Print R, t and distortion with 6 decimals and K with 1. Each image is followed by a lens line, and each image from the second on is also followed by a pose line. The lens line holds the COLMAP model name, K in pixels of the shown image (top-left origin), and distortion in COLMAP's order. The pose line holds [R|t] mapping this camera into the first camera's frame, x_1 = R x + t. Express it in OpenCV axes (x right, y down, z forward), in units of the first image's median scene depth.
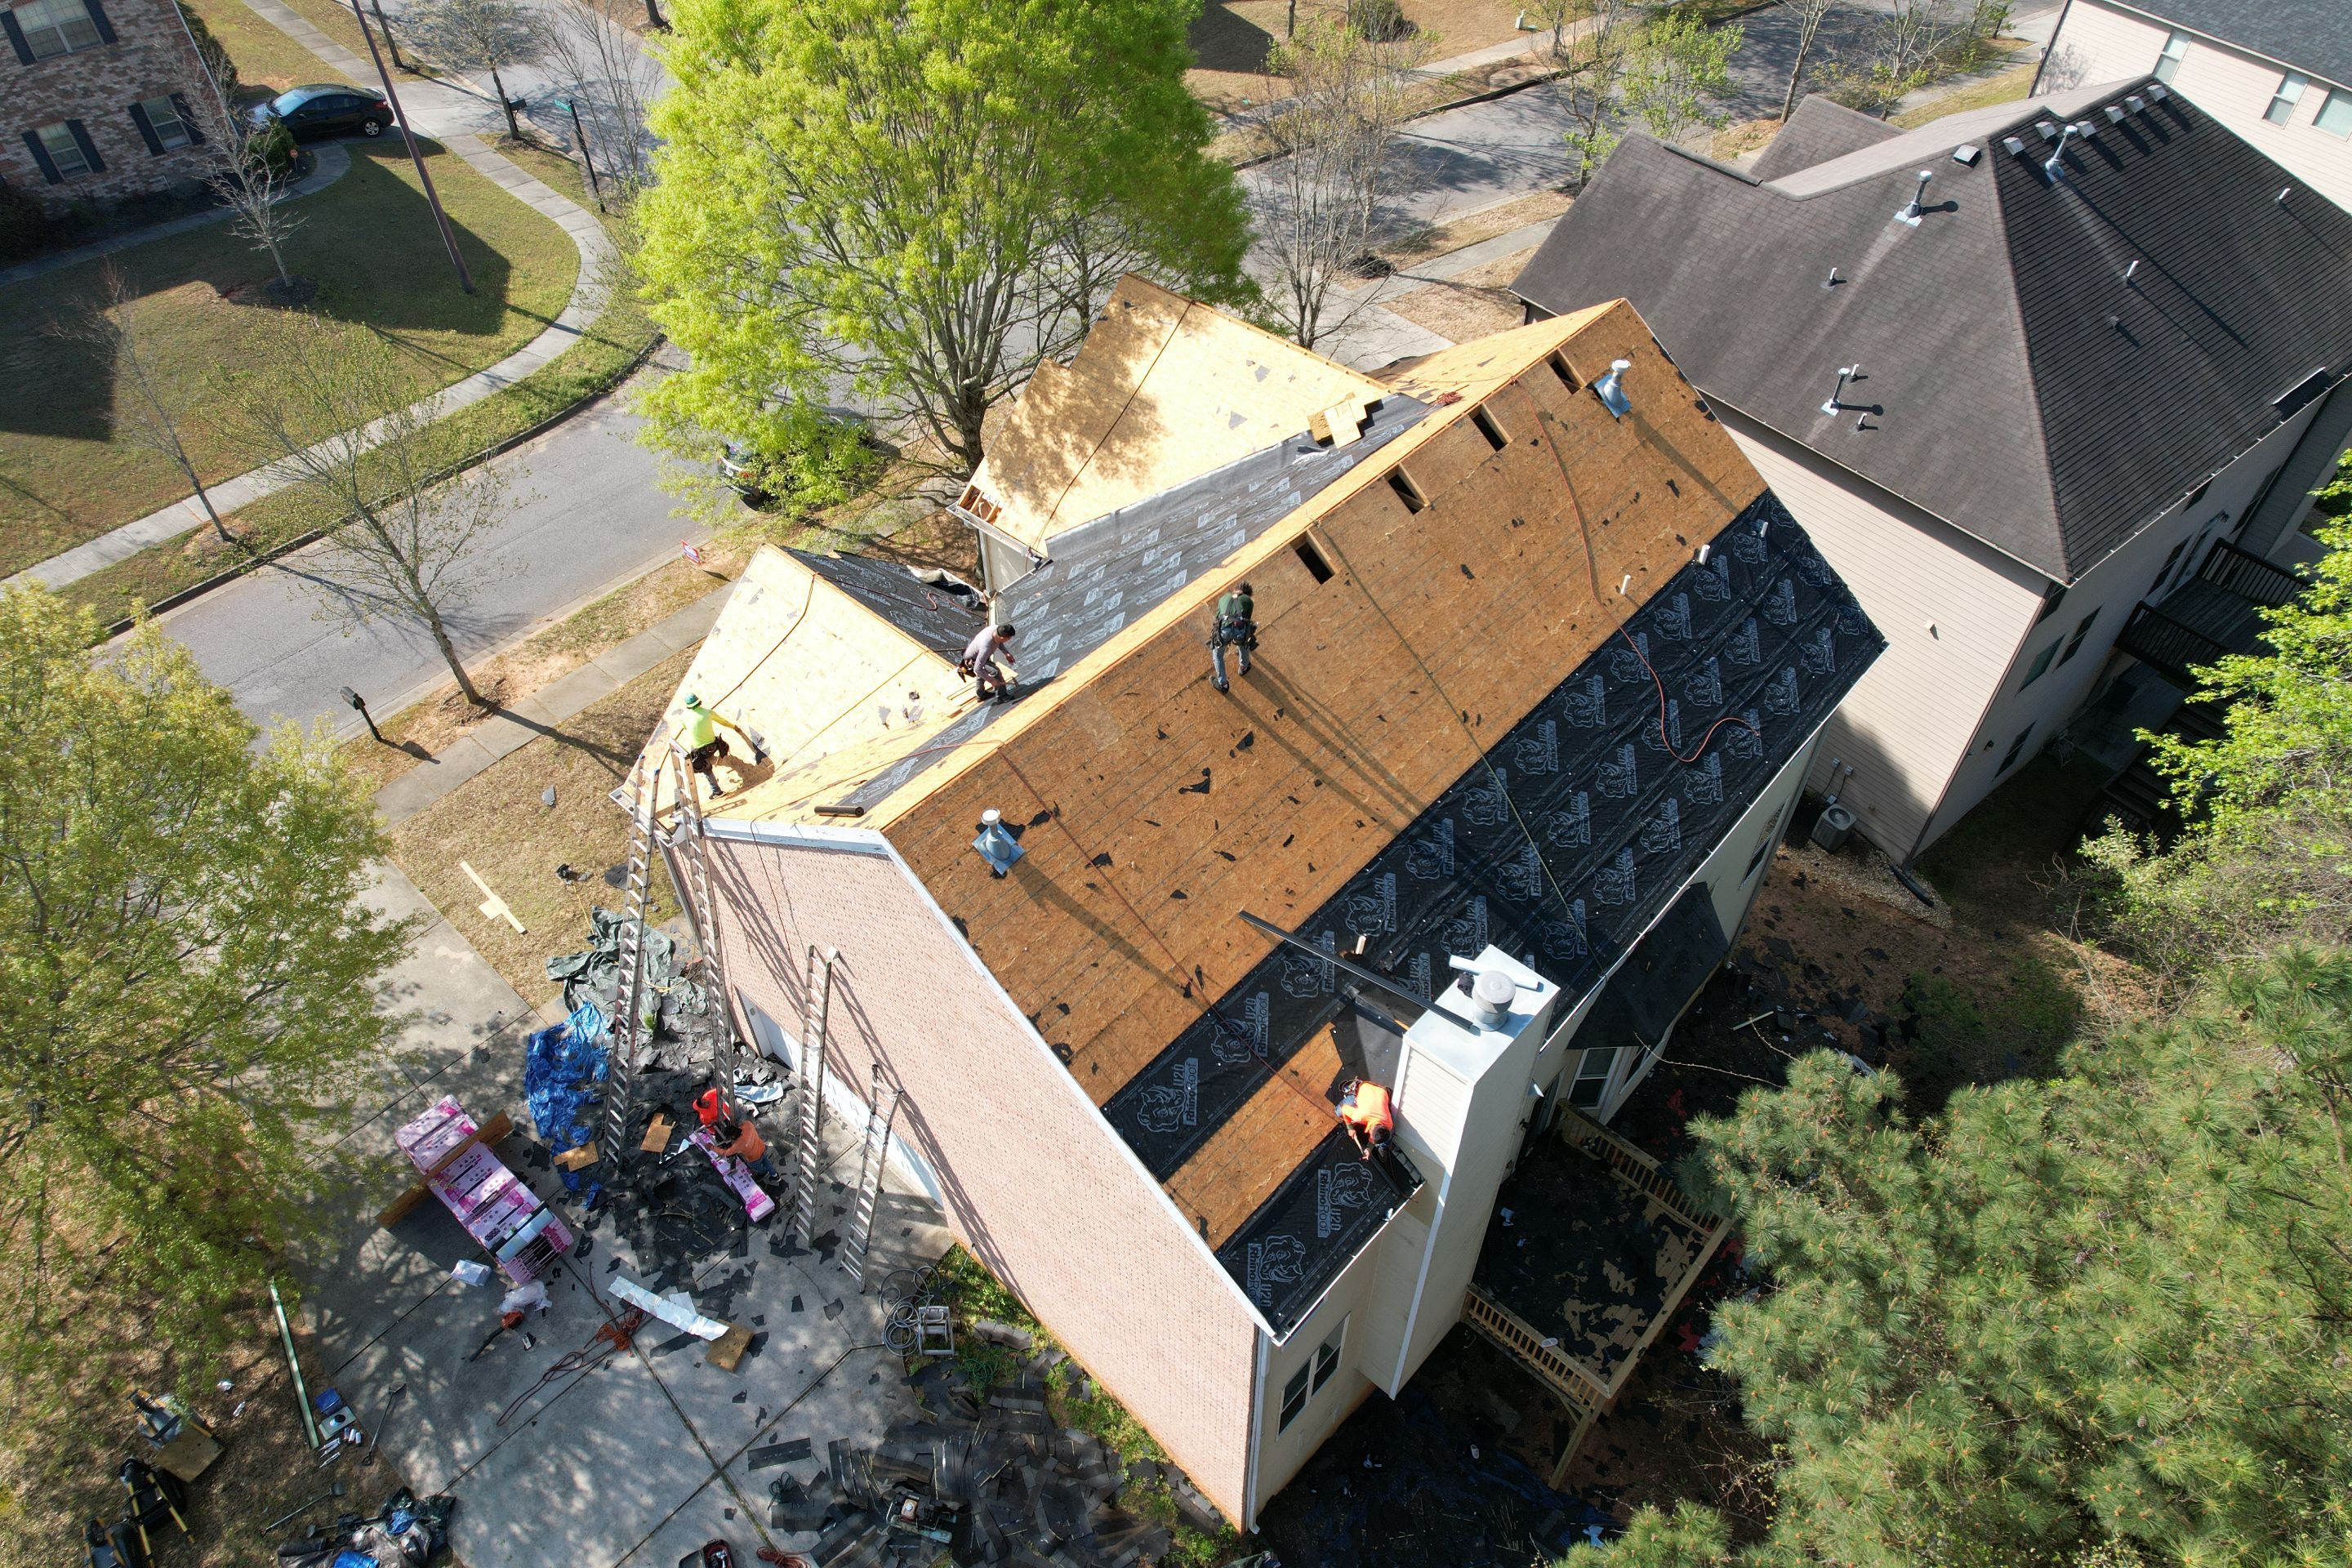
lens RADIAL K [[1508.3, 0, 1182.1], [0, 1508.3, 782.4], [0, 0, 1]] dist [-0.074513, 0.071416]
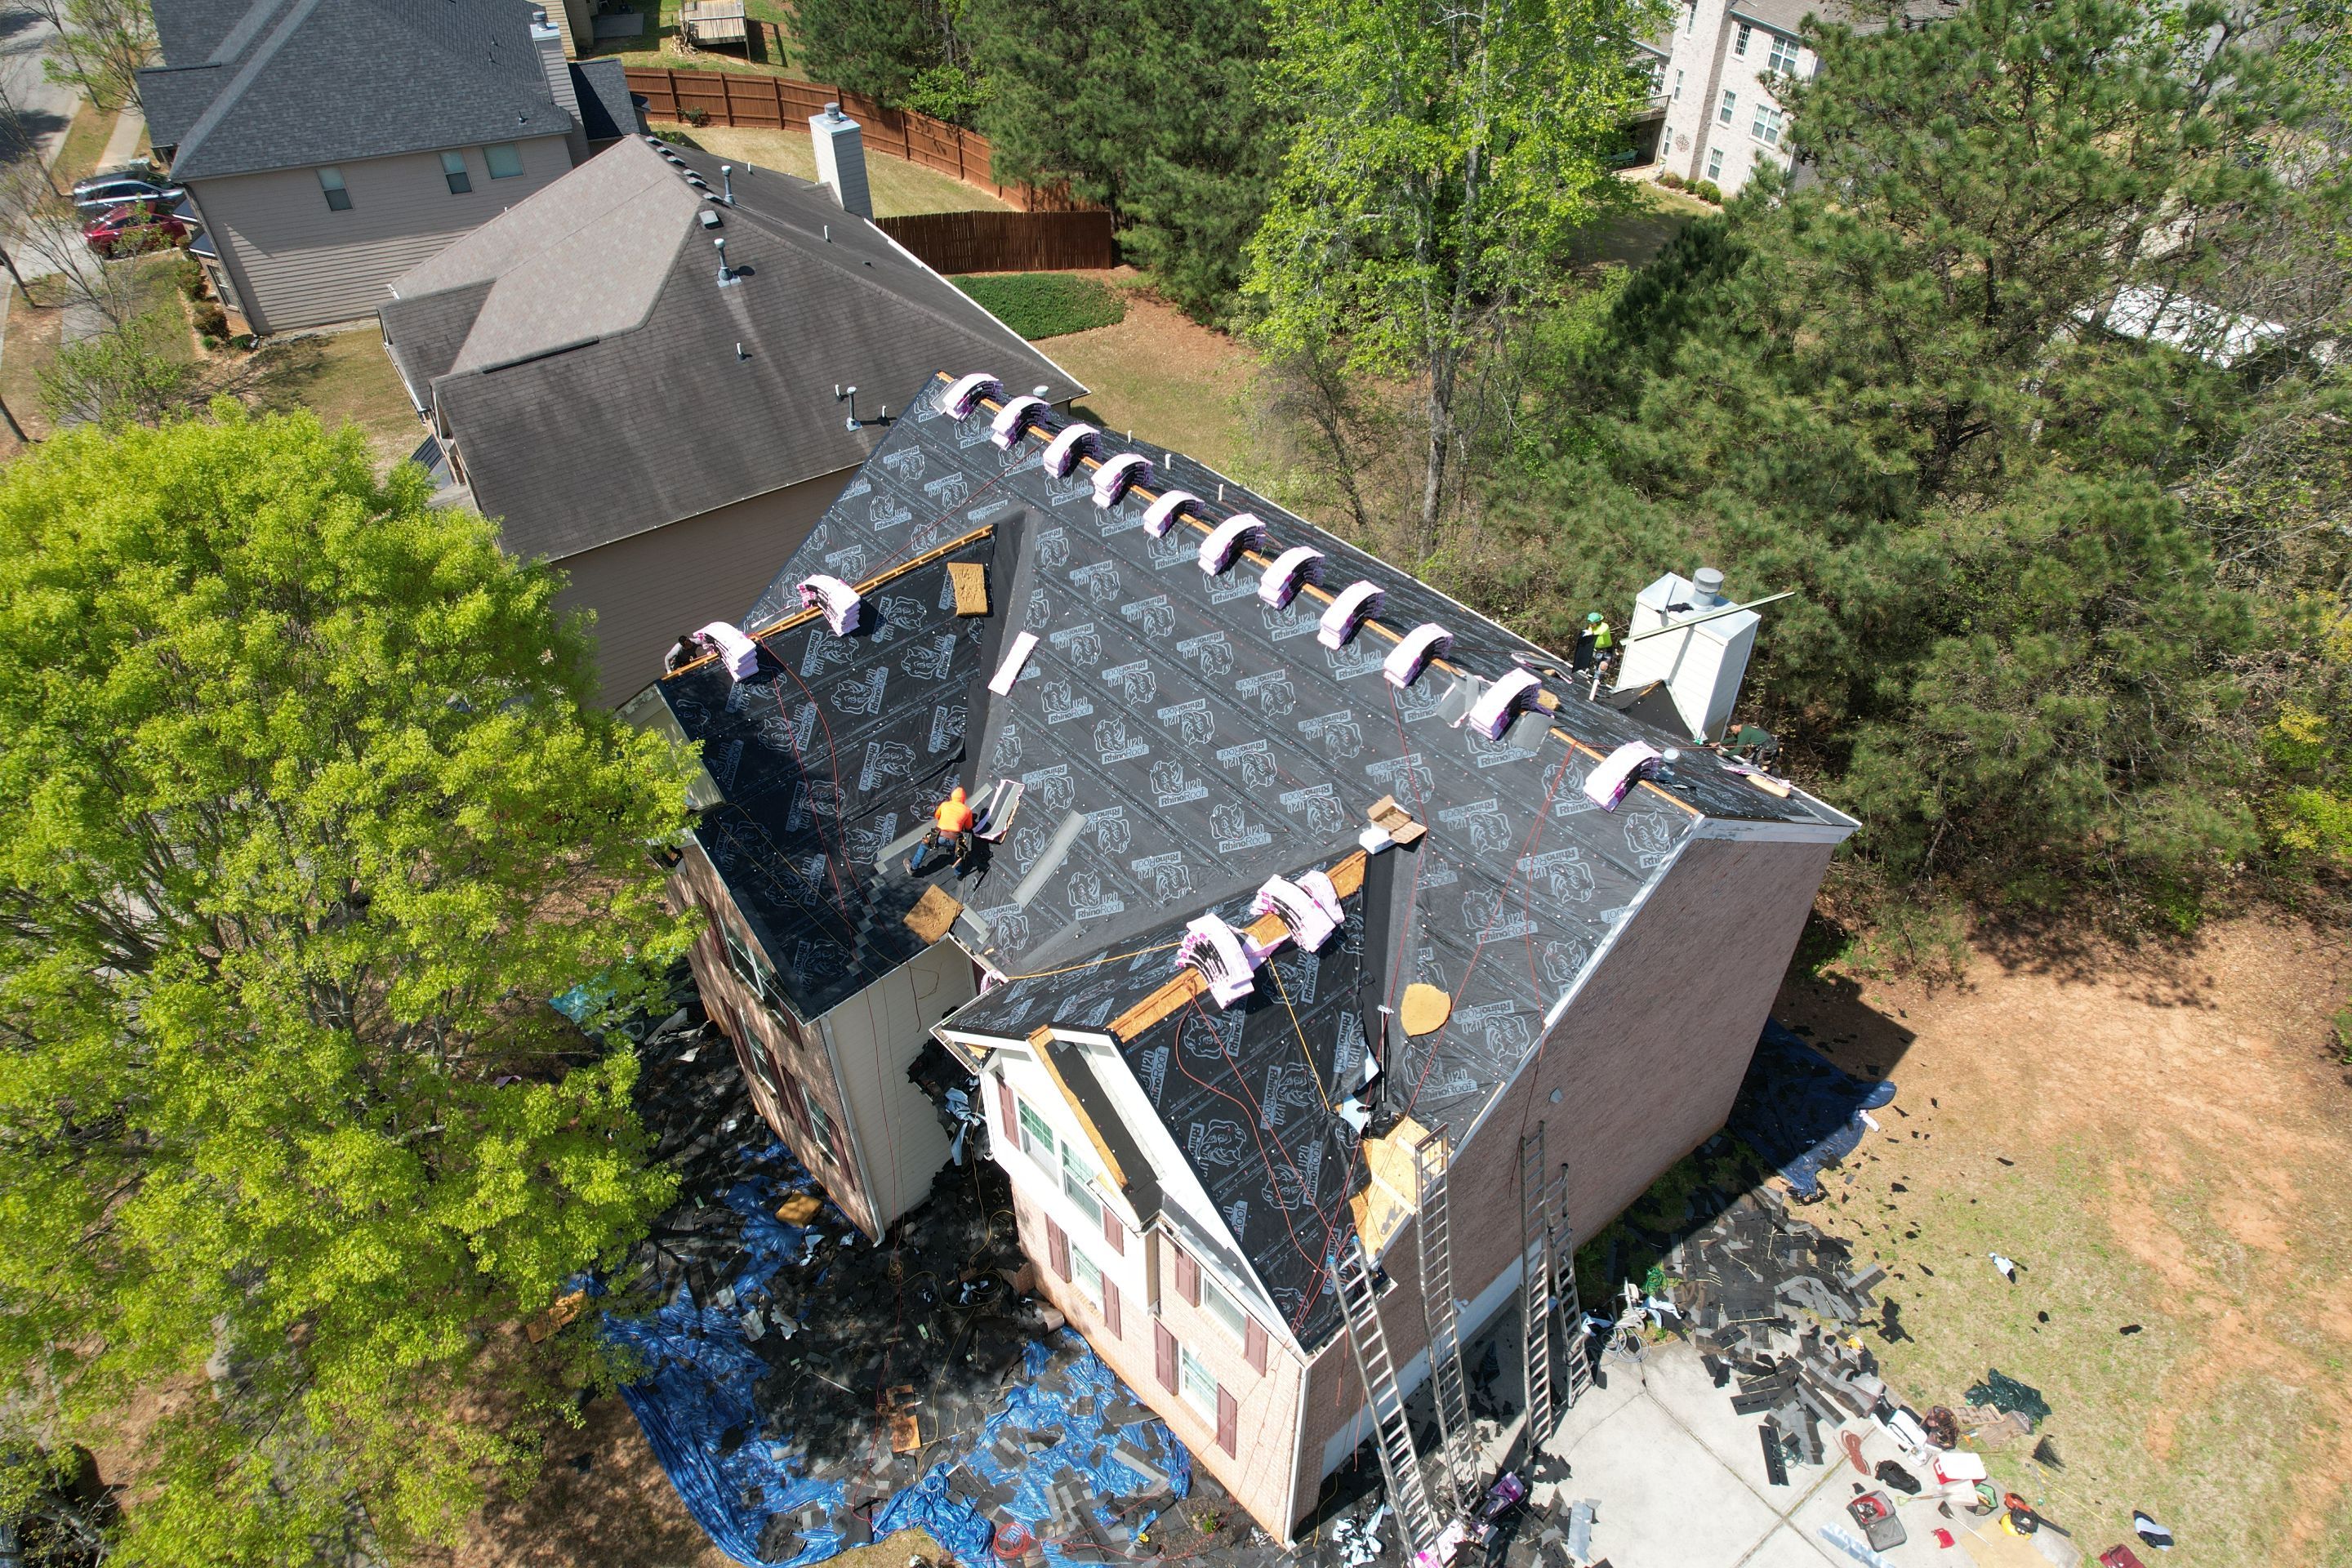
lens RADIAL K [[1508.3, 0, 1176.2], [0, 1508.3, 784.0], [0, 0, 1]] dist [-0.074513, 0.071416]
pose [[0.095277, -0.662530, 0.742951, -0.631456], [0.724987, 0.557623, 0.404290, -0.428806], [-0.682141, 0.500110, 0.533455, 0.410606]]
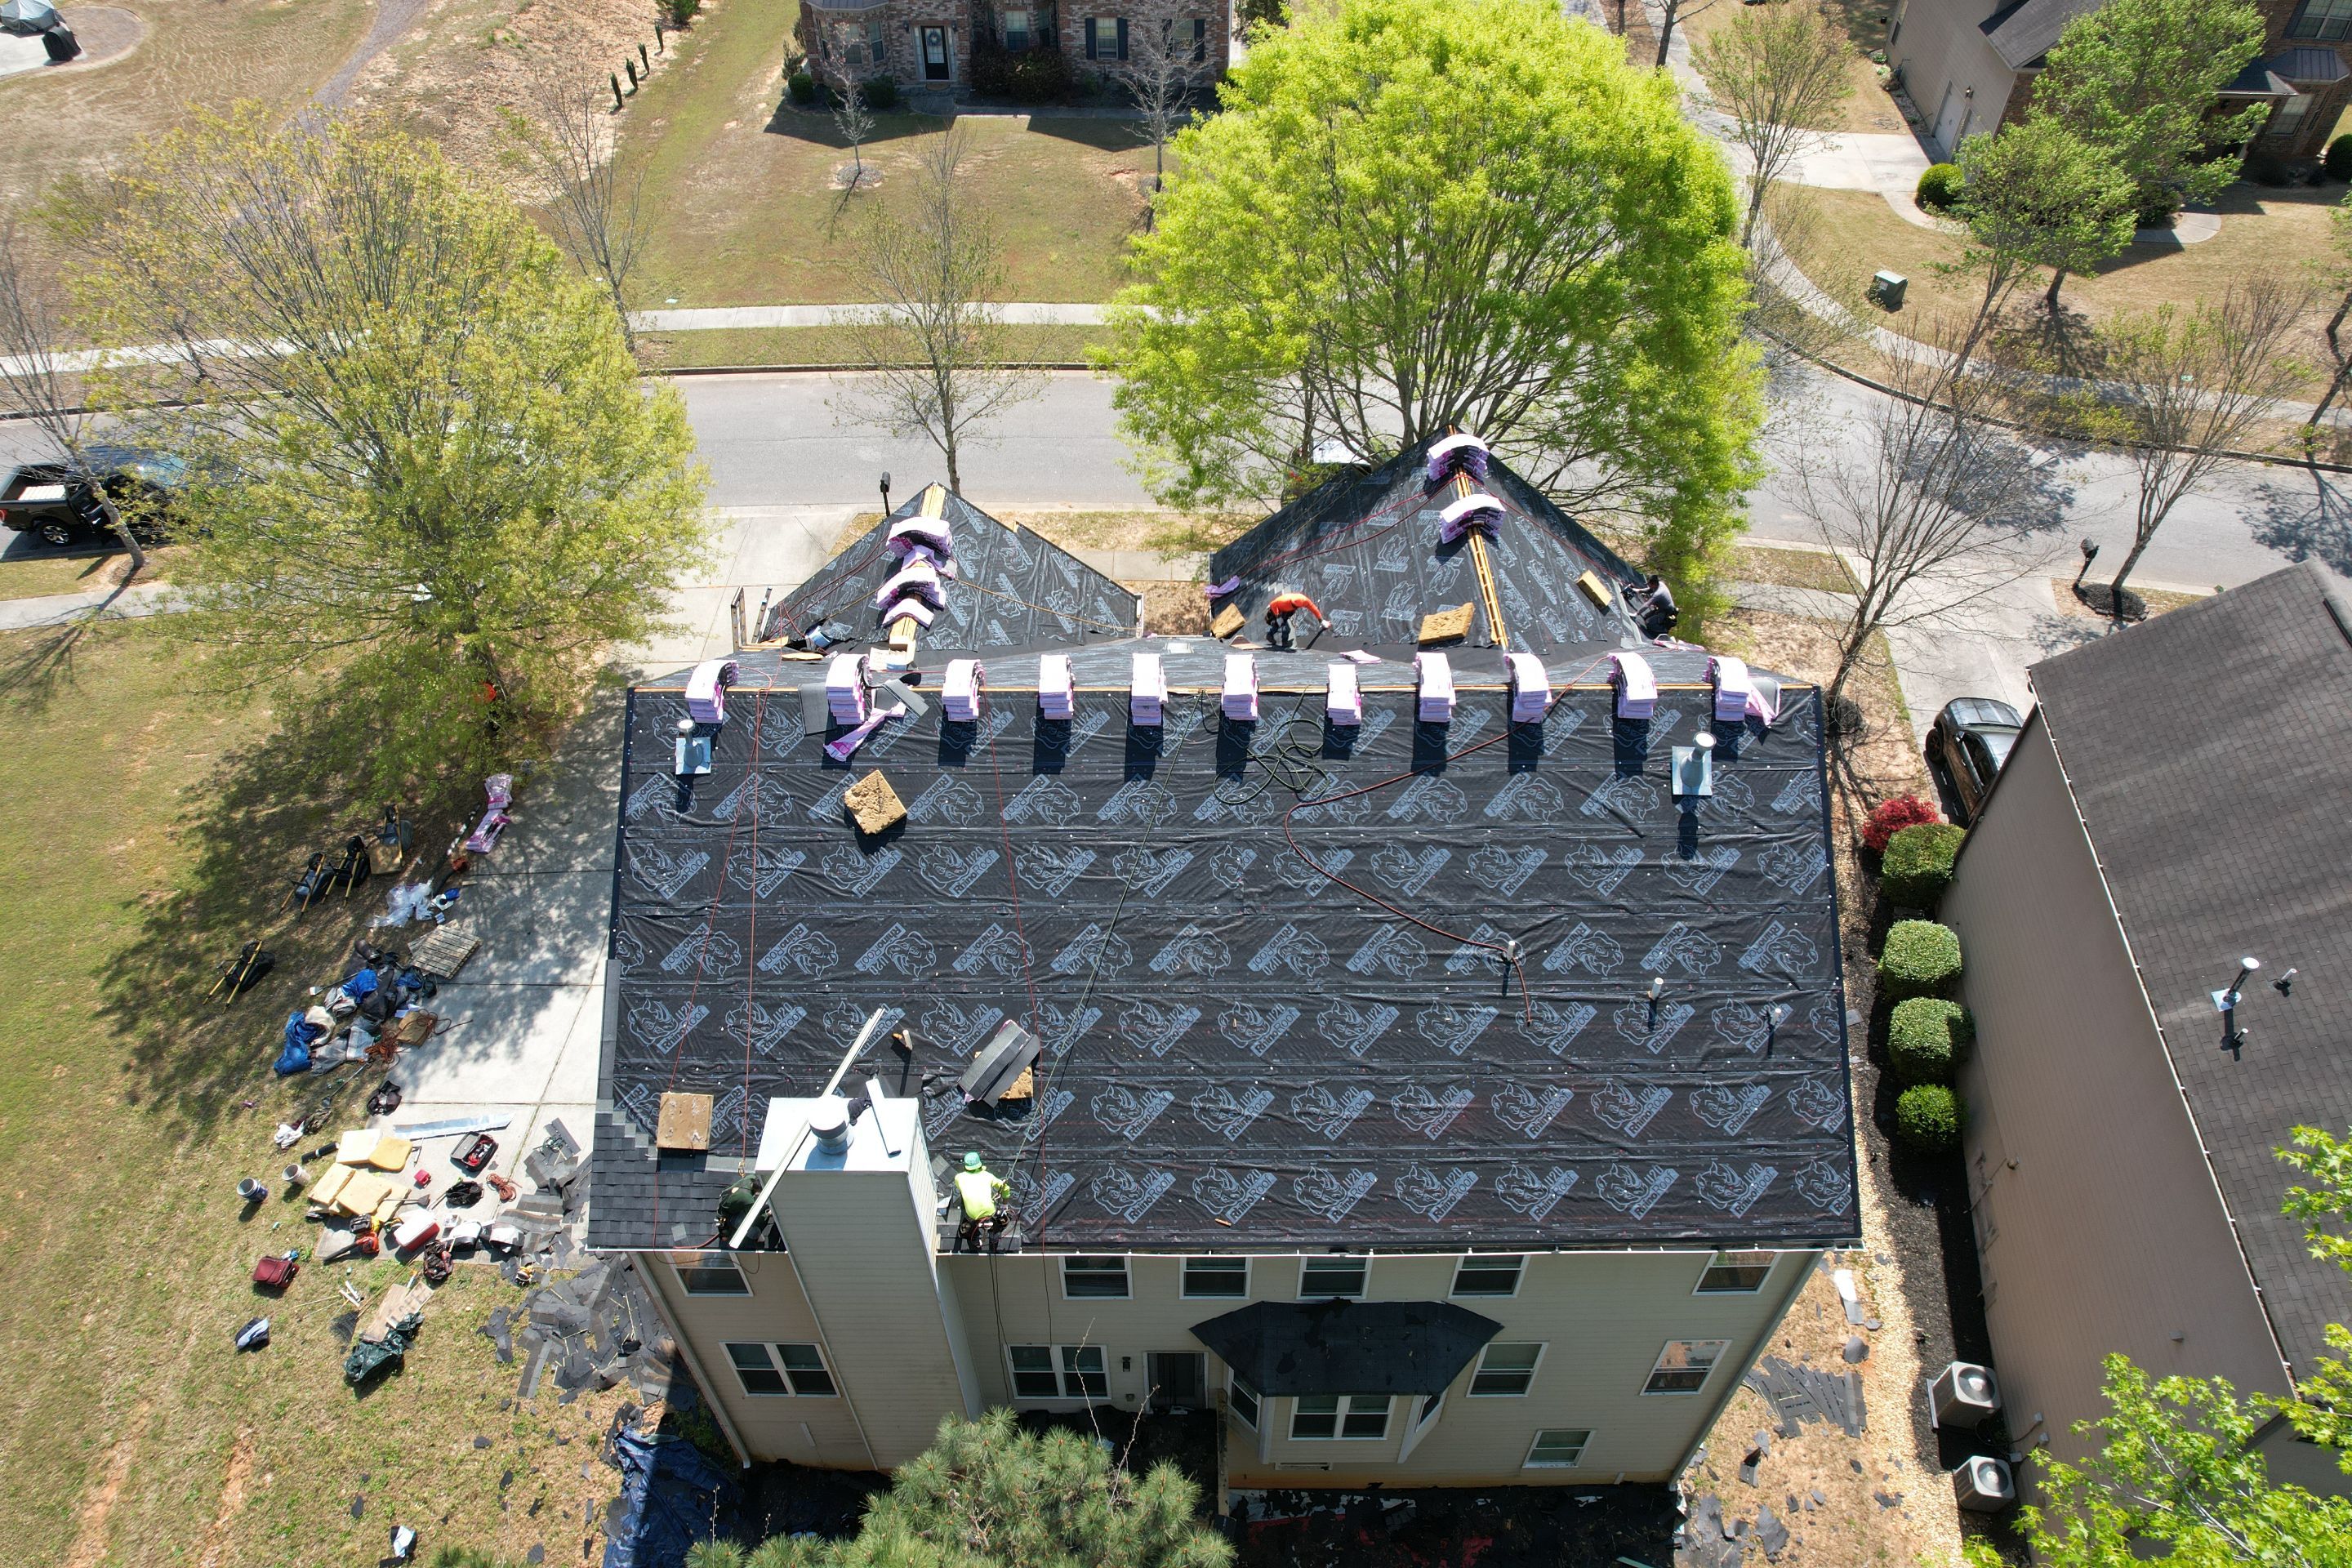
lens RADIAL K [[1508.3, 0, 1176.6], [0, 1508.3, 785.3], [0, 0, 1]] dist [-0.074513, 0.071416]
pose [[0.670109, 0.526142, -0.523572, 0.468914], [-0.536289, 0.830859, 0.148552, -0.194098], [0.513174, 0.181239, 0.838931, 0.140632]]
